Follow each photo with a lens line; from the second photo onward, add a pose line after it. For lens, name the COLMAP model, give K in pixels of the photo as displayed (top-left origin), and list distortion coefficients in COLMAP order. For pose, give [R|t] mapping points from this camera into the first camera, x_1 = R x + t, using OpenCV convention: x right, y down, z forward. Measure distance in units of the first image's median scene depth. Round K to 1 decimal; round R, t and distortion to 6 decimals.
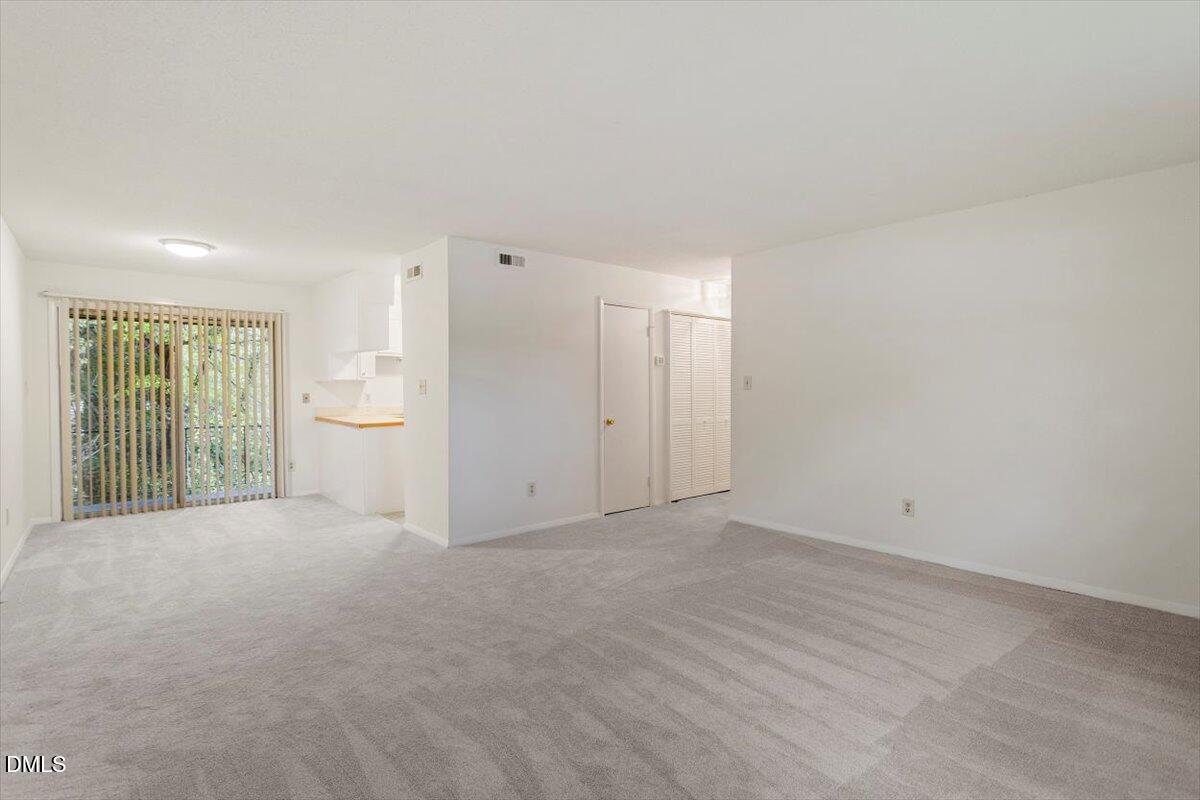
lens RADIAL K [[568.5, 0, 607.9], [0, 568.5, 401.3], [0, 0, 1]] dist [-0.001277, 0.000215]
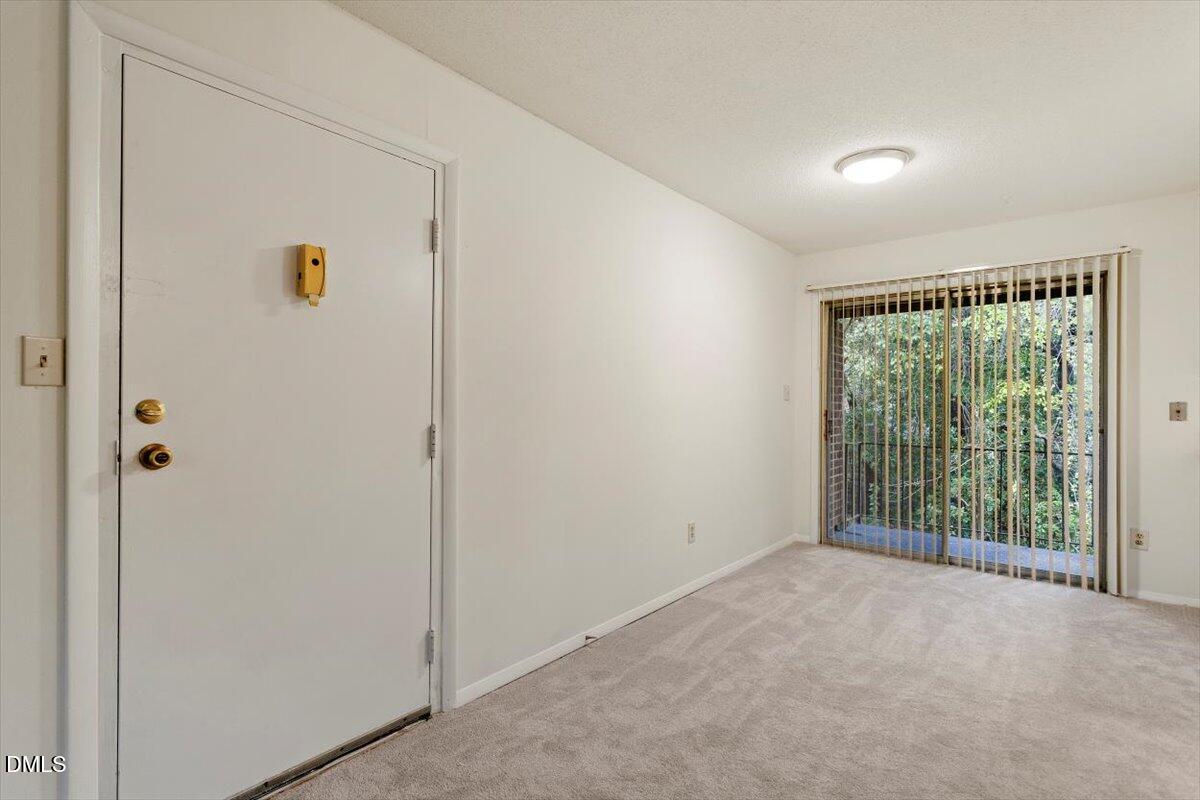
lens RADIAL K [[568.5, 0, 604.3], [0, 568.5, 402.2], [0, 0, 1]] dist [-0.001277, 0.000215]
pose [[0.135564, 0.005002, -0.990756, -0.131868], [-0.024918, 0.999688, 0.001637, -0.002396], [0.990455, 0.024466, 0.135647, 0.550054]]
